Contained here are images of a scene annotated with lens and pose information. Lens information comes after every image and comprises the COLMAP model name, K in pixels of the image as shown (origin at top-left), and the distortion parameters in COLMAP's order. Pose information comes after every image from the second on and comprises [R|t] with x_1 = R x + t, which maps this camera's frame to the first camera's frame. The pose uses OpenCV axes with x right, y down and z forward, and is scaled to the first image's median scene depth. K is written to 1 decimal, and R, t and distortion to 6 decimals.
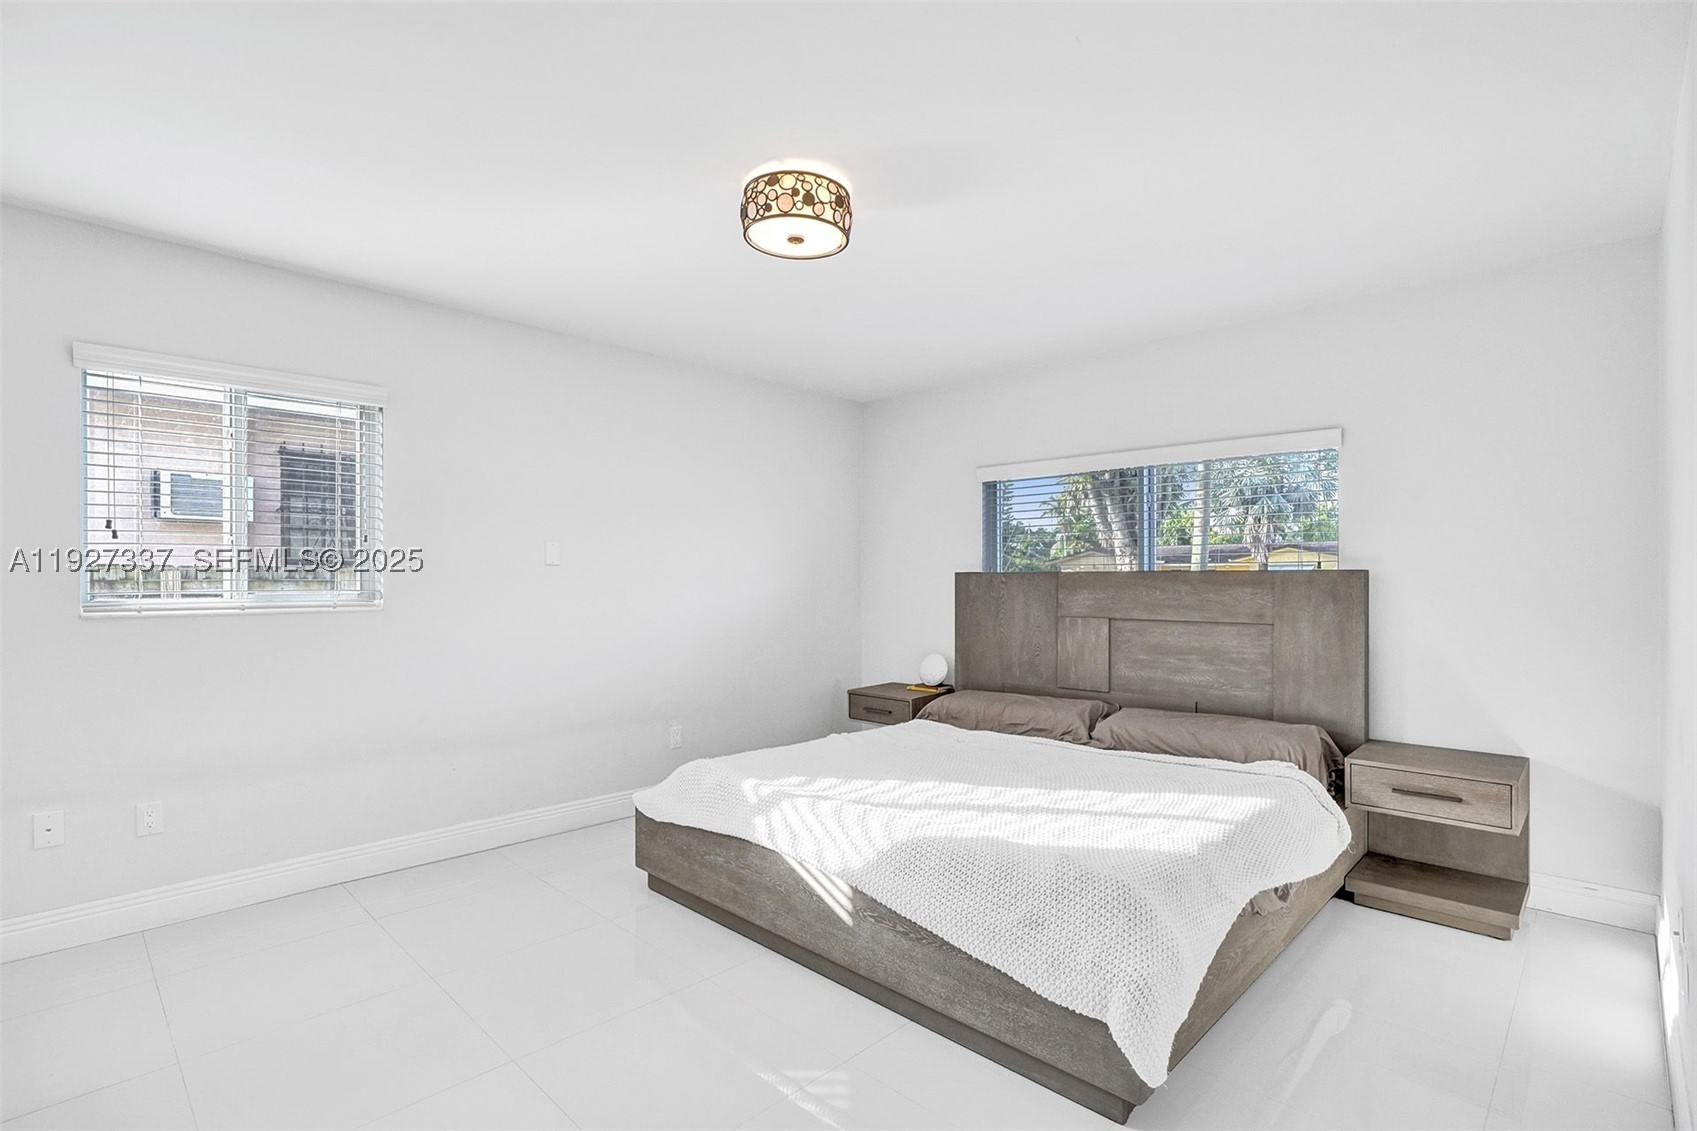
lens RADIAL K [[792.3, 0, 843.8], [0, 792.3, 582.6], [0, 0, 1]] dist [-0.001878, -0.000001]
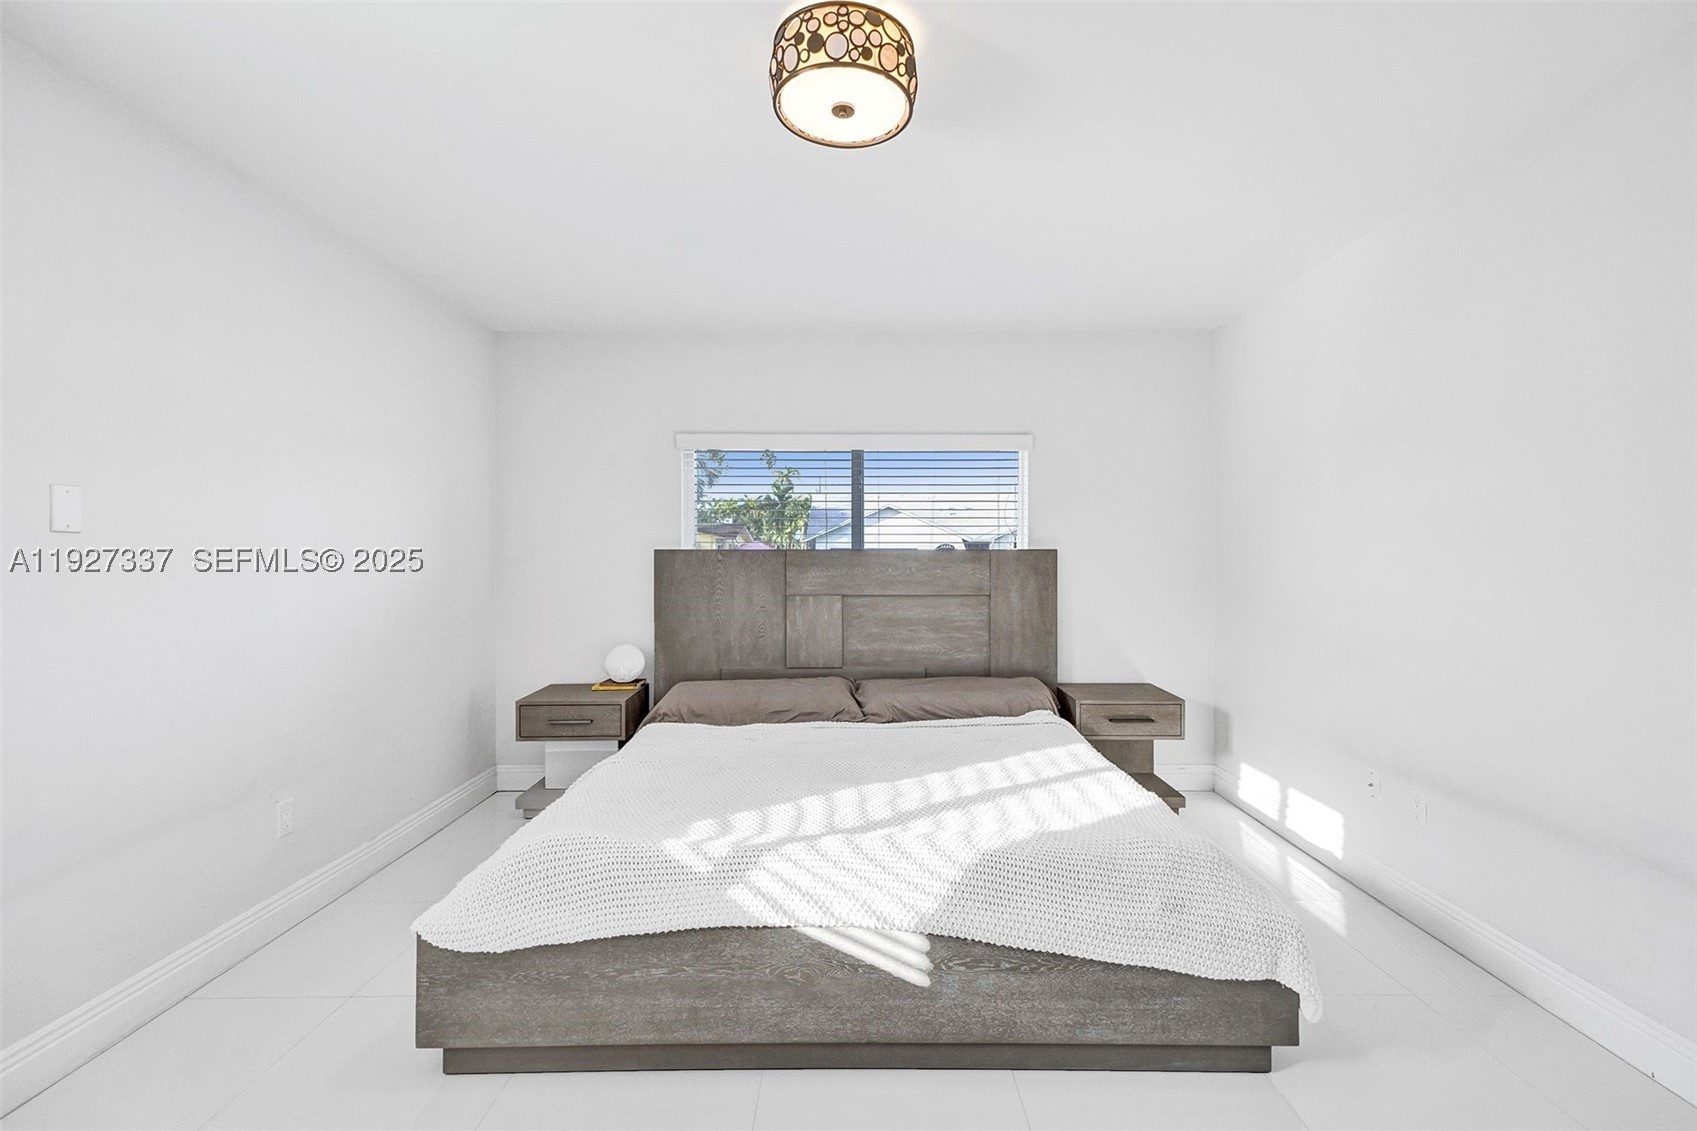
lens RADIAL K [[765.2, 0, 849.6], [0, 765.2, 556.7], [0, 0, 1]] dist [0.040703, -0.000204]
pose [[0.714942, -0.002002, 0.699181, -0.462055], [0.004694, 0.999987, -0.001937, -0.003851], [-0.699168, 0.004667, 0.714942, 0.374516]]
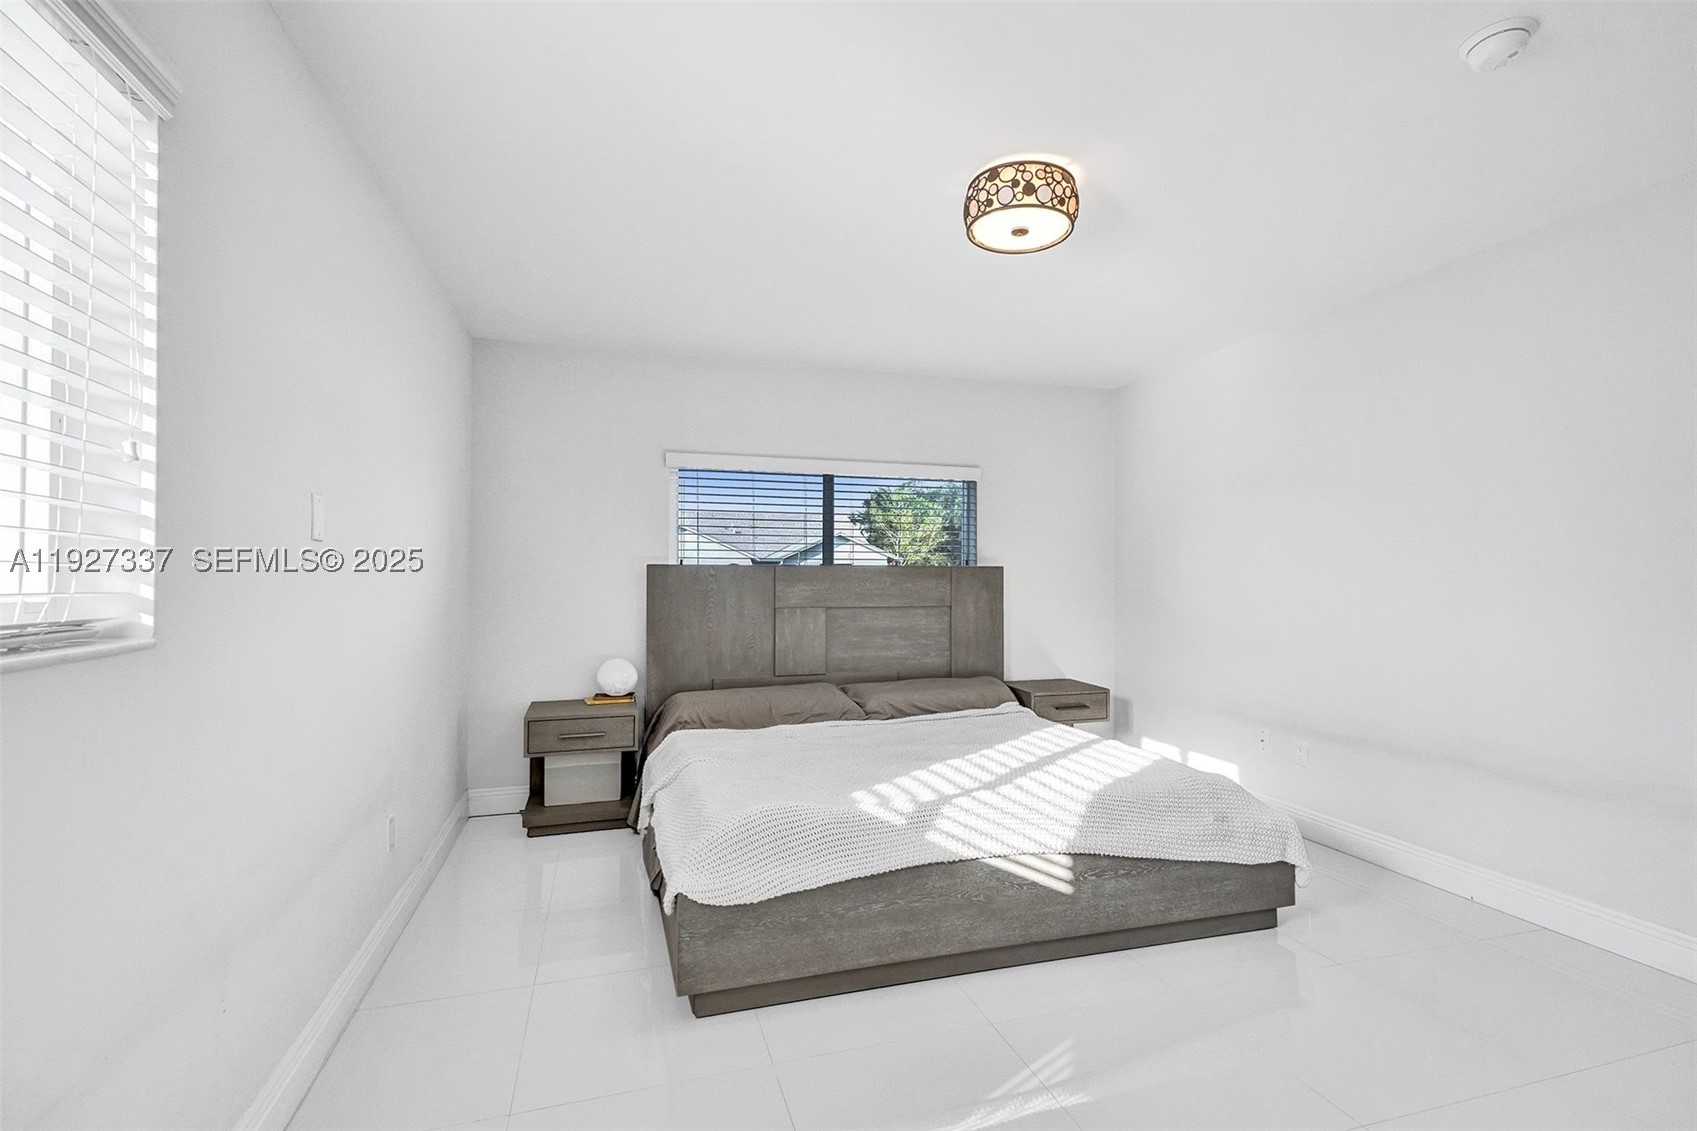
lens RADIAL K [[800.0, 0, 855.0], [0, 800.0, 560.7], [0, 0, 1]] dist [0.047183, 0.000041]
pose [[0.472100, 0.017950, 0.881362, -0.846115], [0.001715, 0.999772, -0.021281, 0.004233], [-0.881543, 0.011558, 0.471962, 0.565843]]
